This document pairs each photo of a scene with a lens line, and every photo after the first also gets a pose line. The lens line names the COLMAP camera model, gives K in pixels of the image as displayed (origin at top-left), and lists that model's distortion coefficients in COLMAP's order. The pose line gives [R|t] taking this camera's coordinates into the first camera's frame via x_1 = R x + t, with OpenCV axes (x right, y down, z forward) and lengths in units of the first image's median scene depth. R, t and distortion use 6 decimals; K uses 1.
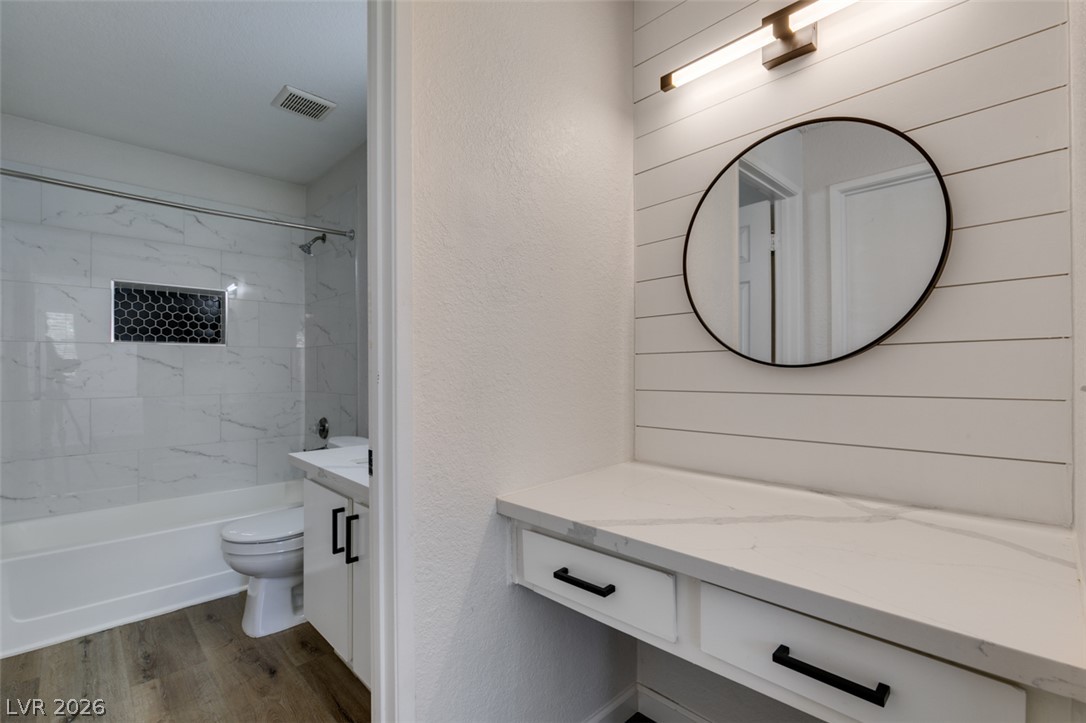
lens RADIAL K [[485.0, 0, 541.5], [0, 485.0, 369.1], [0, 0, 1]] dist [-0.001519, -0.000244]
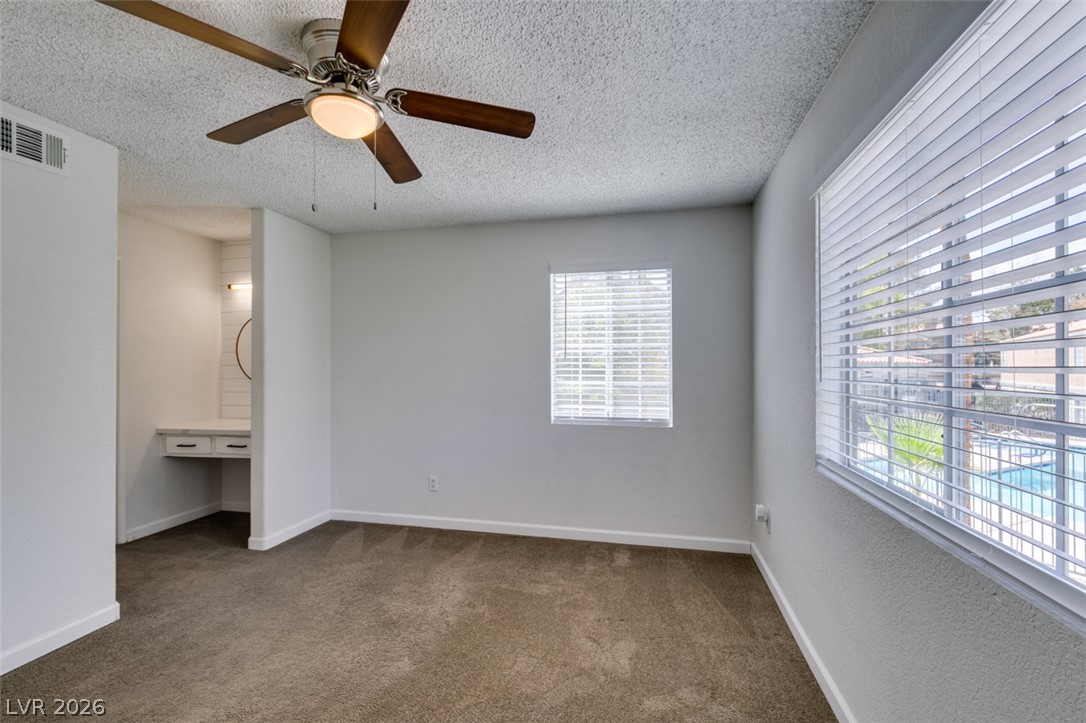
lens RADIAL K [[485.0, 0, 541.5], [0, 485.0, 369.1], [0, 0, 1]] dist [-0.001519, -0.000244]
pose [[0.840189, 0.000488, 0.542294, 0.288459], [-0.002641, 0.999991, 0.003192, -0.124618], [-0.542288, -0.004114, 0.840183, -2.849309]]
